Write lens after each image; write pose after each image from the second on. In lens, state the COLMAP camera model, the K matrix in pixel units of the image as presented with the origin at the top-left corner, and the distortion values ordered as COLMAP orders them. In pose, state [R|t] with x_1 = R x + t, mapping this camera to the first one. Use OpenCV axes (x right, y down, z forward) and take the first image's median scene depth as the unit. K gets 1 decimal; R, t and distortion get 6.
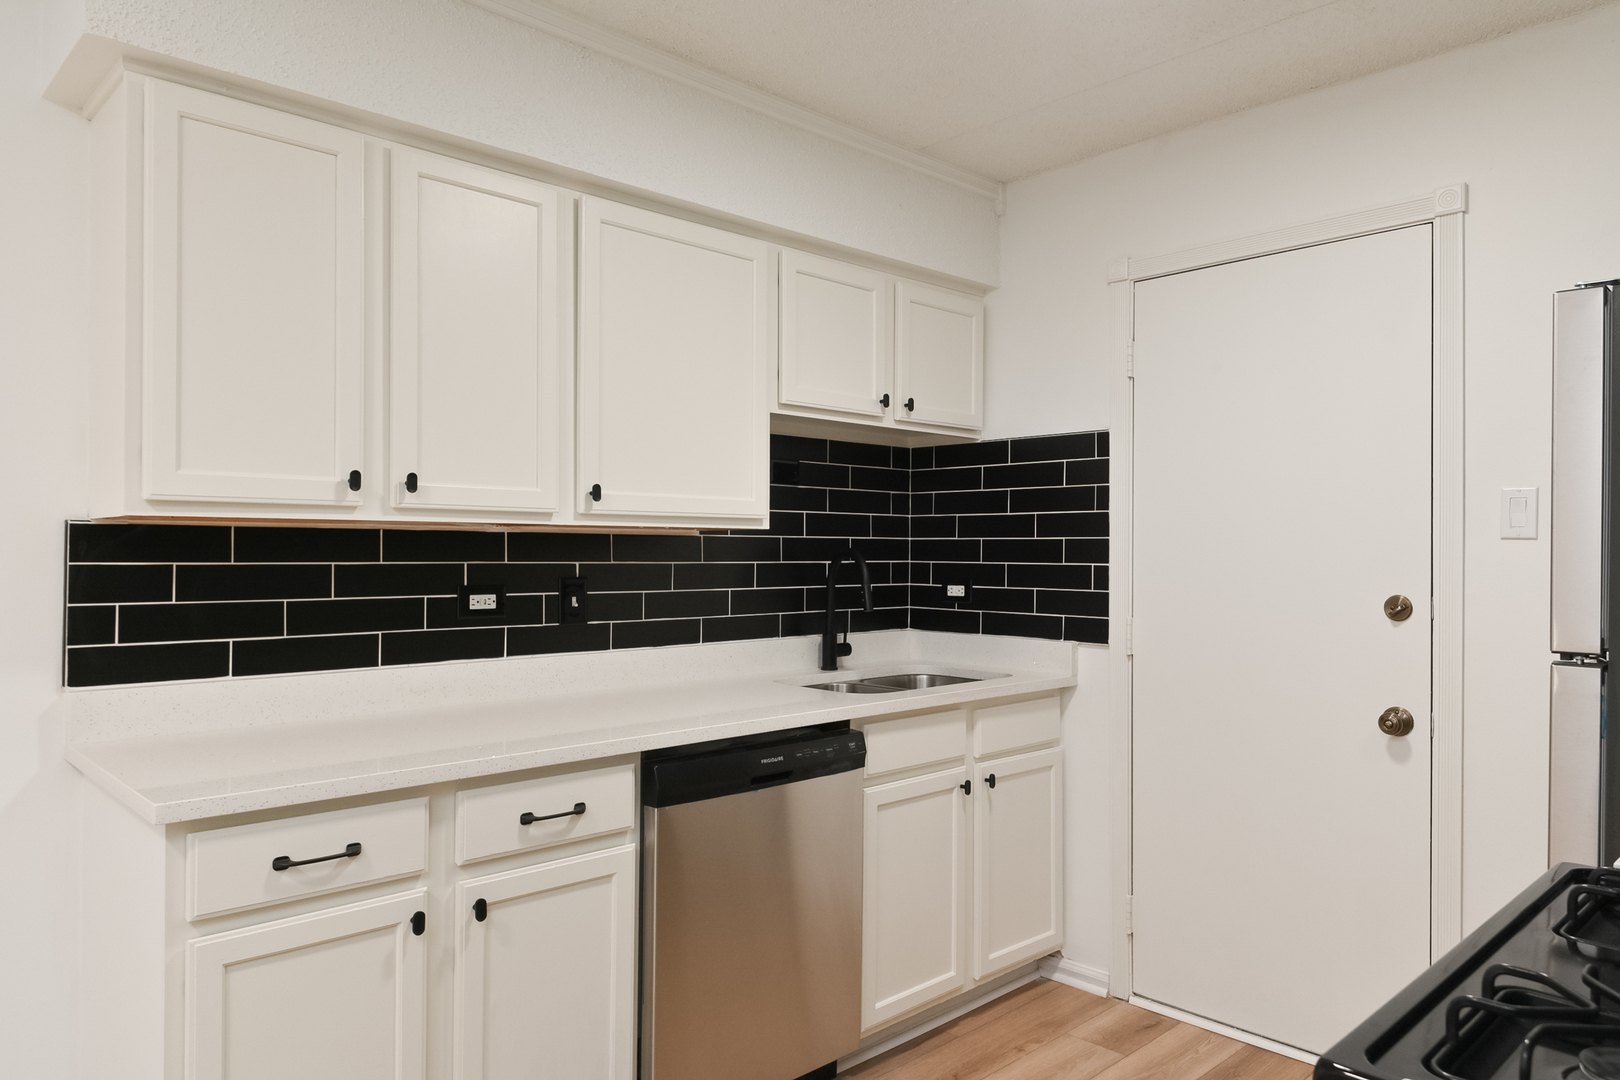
lens RADIAL K [[1068.9, 0, 810.0], [0, 1068.9, 540.0], [0, 0, 1]] dist [0.007439, 0.002254]
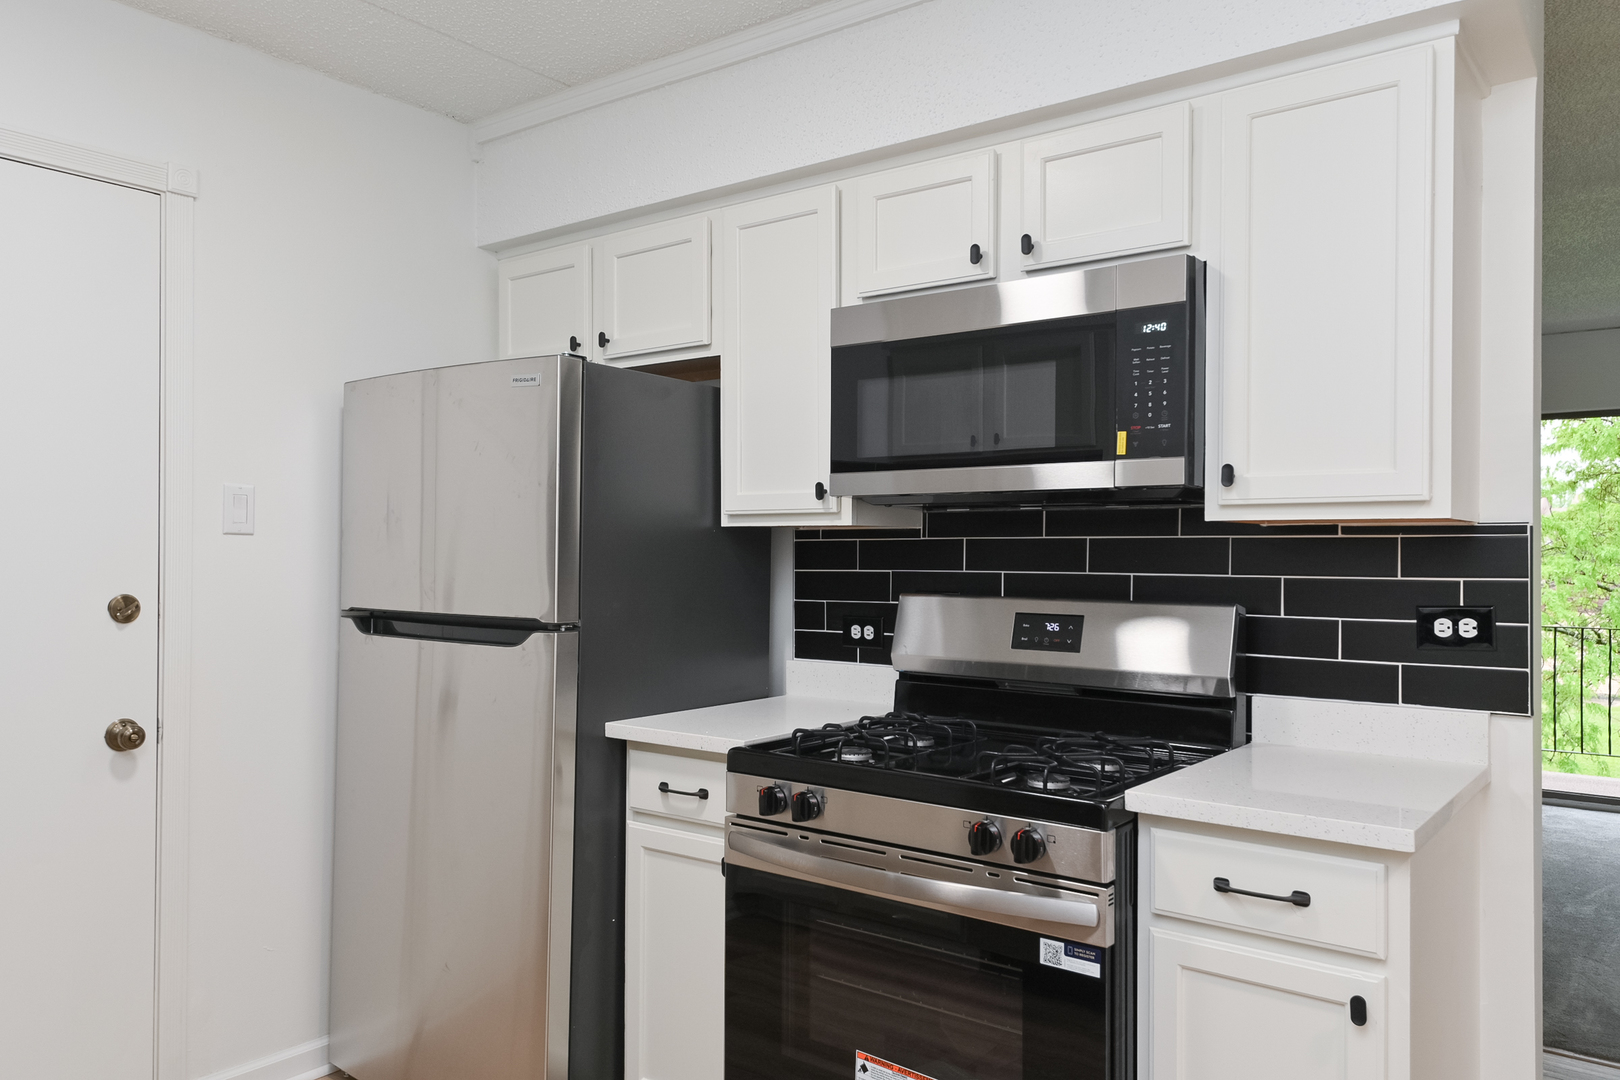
lens RADIAL K [[1159.5, 0, 780.0], [0, 1159.5, 545.4], [0, 0, 1]] dist [0.027613, 0.001331]
pose [[-0.142630, 0.000468, 0.989776, -0.411761], [-0.016452, 0.999861, -0.002843, 0.003627], [-0.989639, -0.016689, -0.142603, 0.494804]]
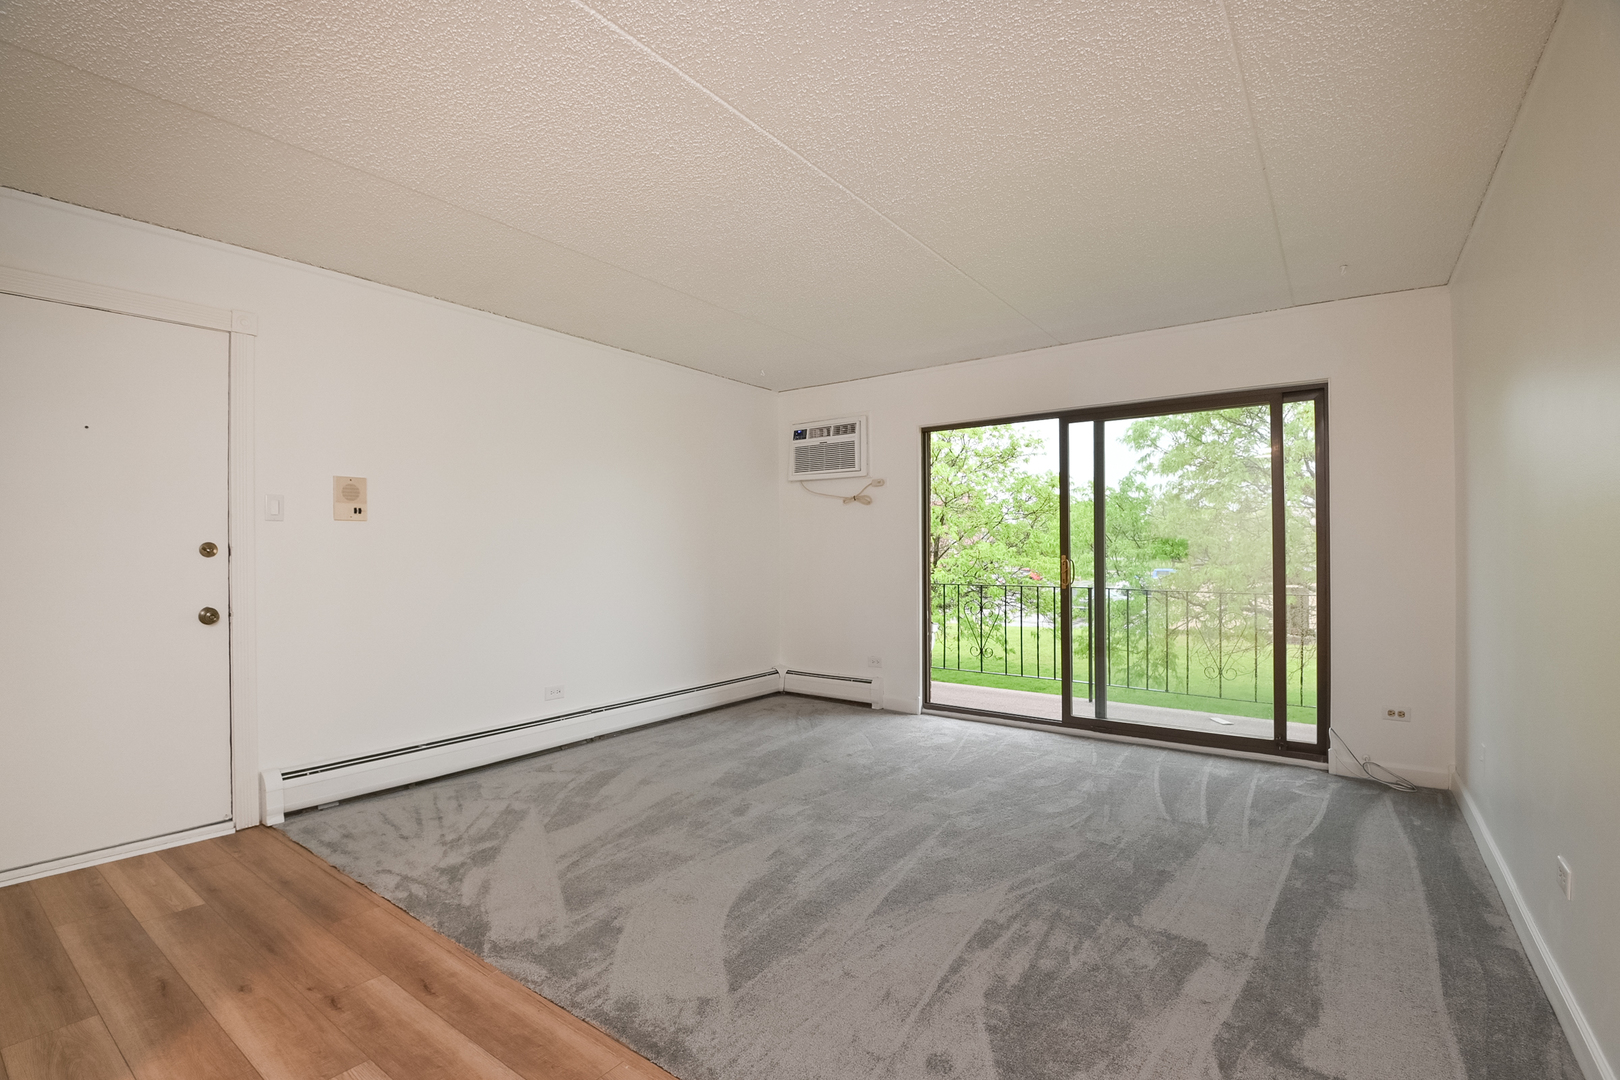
lens RADIAL K [[739.8, 0, 800.5], [0, 739.8, 544.0], [0, 0, 1]] dist [0.005589, -0.023333]
pose [[-0.167016, 0.004506, 0.985944, -0.274390], [-0.006811, 0.999960, -0.005724, 0.032573], [-0.985931, -0.007672, -0.166979, -0.421238]]
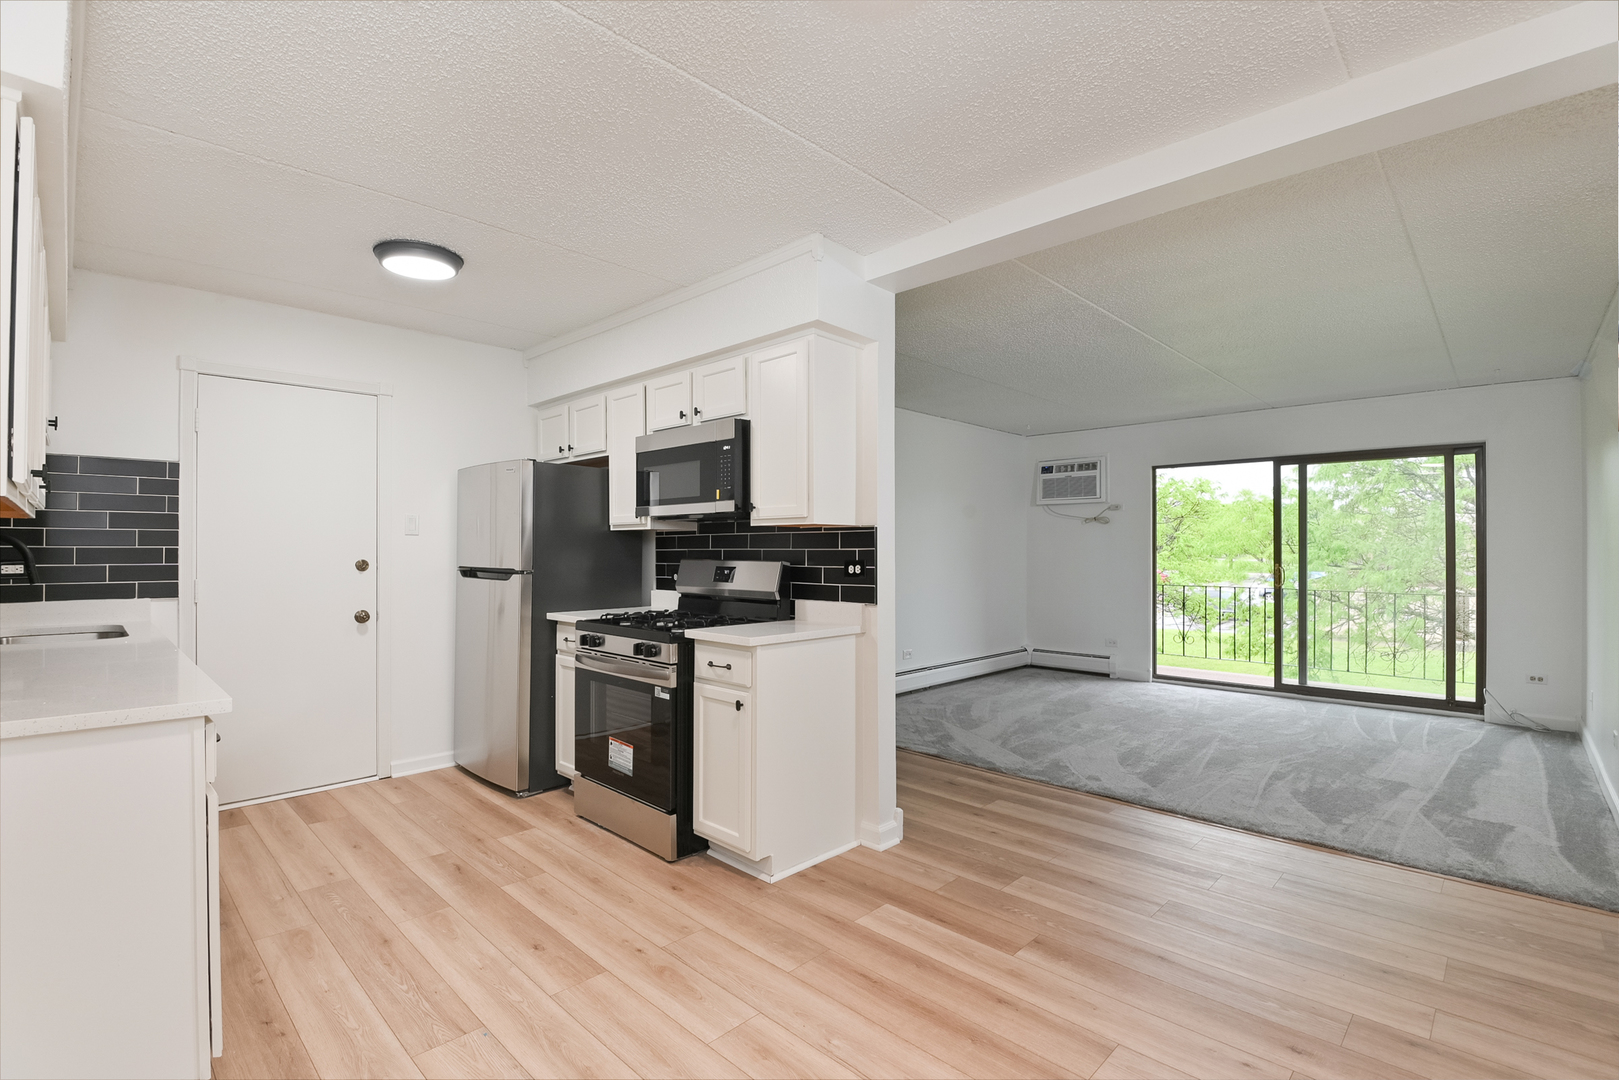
lens RADIAL K [[739.3, 0, 800.1], [0, 739.3, 544.0], [0, 0, 1]] dist [0.005589, -0.023333]
pose [[-0.029172, 0.002976, 0.999570, -0.826444], [-0.011198, 0.999932, -0.003304, 0.011732], [-0.999512, -0.011289, -0.029137, 0.118128]]
